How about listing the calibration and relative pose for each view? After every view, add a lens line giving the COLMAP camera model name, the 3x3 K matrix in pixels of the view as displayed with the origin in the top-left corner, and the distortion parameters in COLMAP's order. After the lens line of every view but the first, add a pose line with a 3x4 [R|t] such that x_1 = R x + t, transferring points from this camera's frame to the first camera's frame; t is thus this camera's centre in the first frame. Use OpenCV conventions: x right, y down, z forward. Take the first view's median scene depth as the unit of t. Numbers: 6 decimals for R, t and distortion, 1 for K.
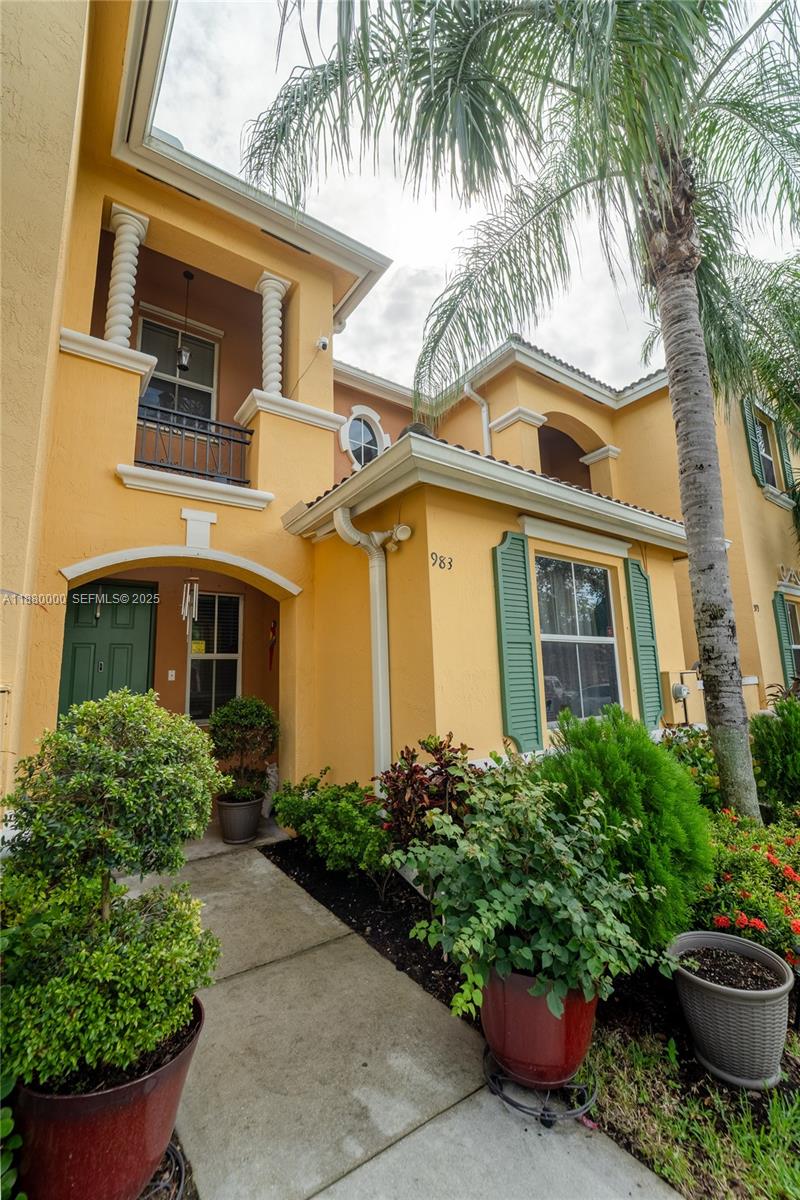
lens RADIAL K [[497.1, 0, 403.0], [0, 497.1, 599.5], [0, 0, 1]] dist [-0.023276, -0.000551]
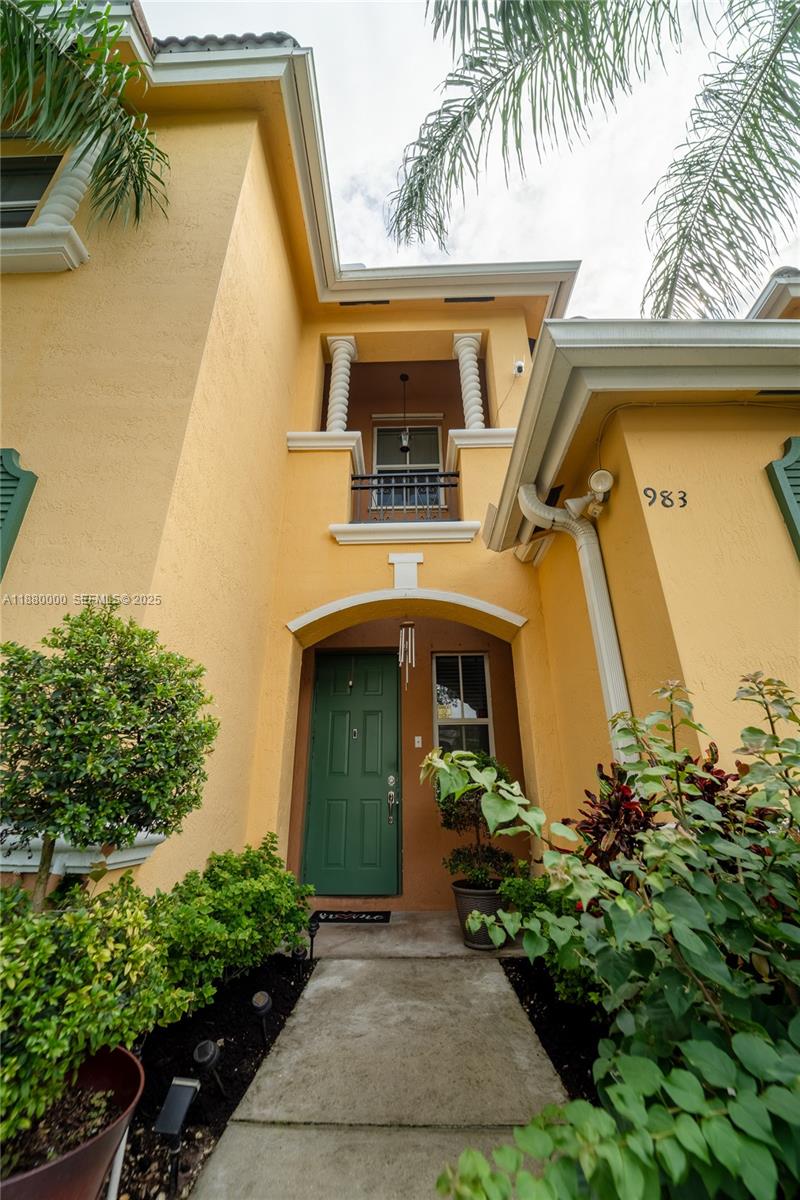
lens RADIAL K [[492.2, 0, 400.4], [0, 492.2, 596.6], [0, 0, 1]] dist [-0.023071, -0.000186]
pose [[0.798340, -0.215547, -0.562310, 0.106028], [0.076880, 0.962588, -0.259833, 0.152460], [0.597279, 0.164205, 0.785044, 0.240146]]
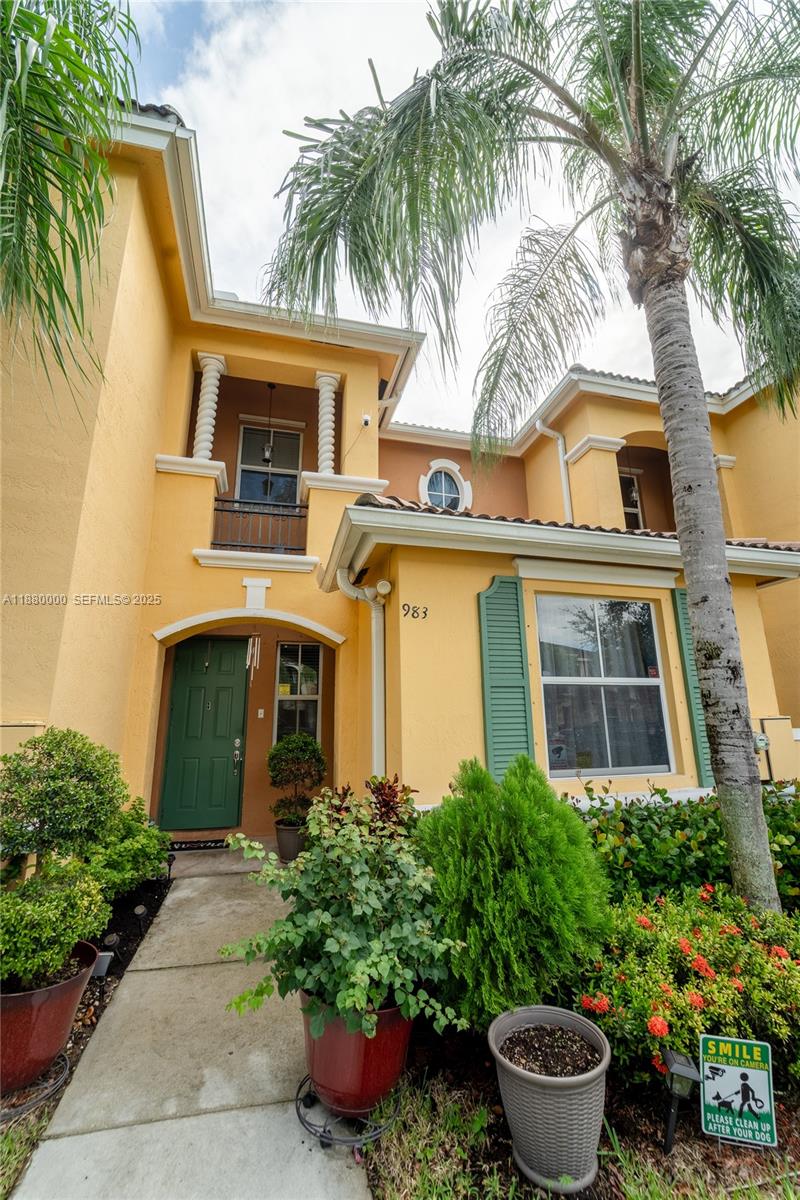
lens RADIAL K [[492.7, 0, 400.0], [0, 492.7, 600.0], [0, 0, 1]] dist [-0.022113, -0.000367]
pose [[0.932631, -0.066601, -0.354632, 0.341241], [0.040796, 0.995979, -0.079758, -0.014131], [0.358518, 0.059918, 0.931598, -0.005063]]
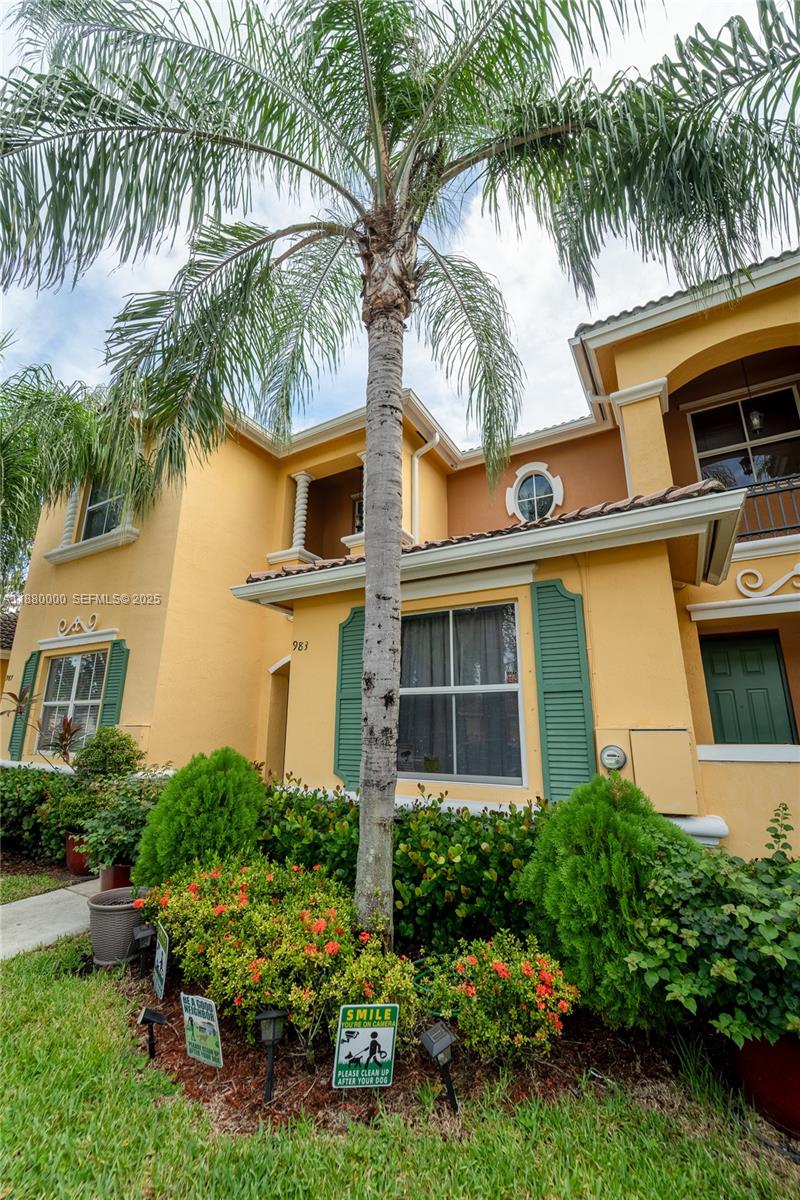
lens RADIAL K [[491.3, 0, 401.4], [0, 491.3, 600.6], [0, 0, 1]] dist [-0.017604, -0.003172]
pose [[0.412827, -0.202732, -0.887961, 1.213727], [0.129093, 0.978095, -0.163293, 0.054641], [0.901615, -0.047218, 0.429955, 0.518987]]
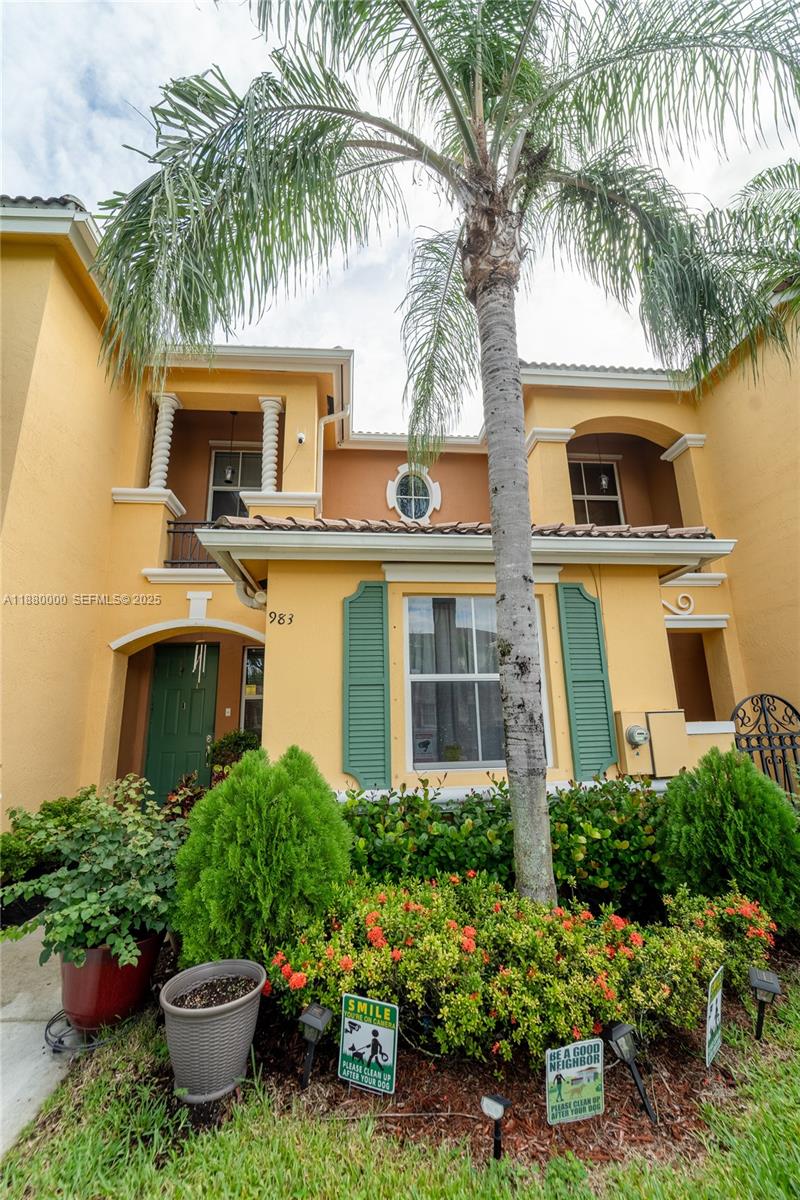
lens RADIAL K [[491.3, 0, 401.4], [0, 491.3, 600.6], [0, 0, 1]] dist [-0.017604, -0.003172]
pose [[0.865131, -0.106426, -0.490124, 0.723559], [0.075675, 0.993738, -0.082205, -0.000448], [0.495804, 0.034028, 0.867768, 0.097649]]
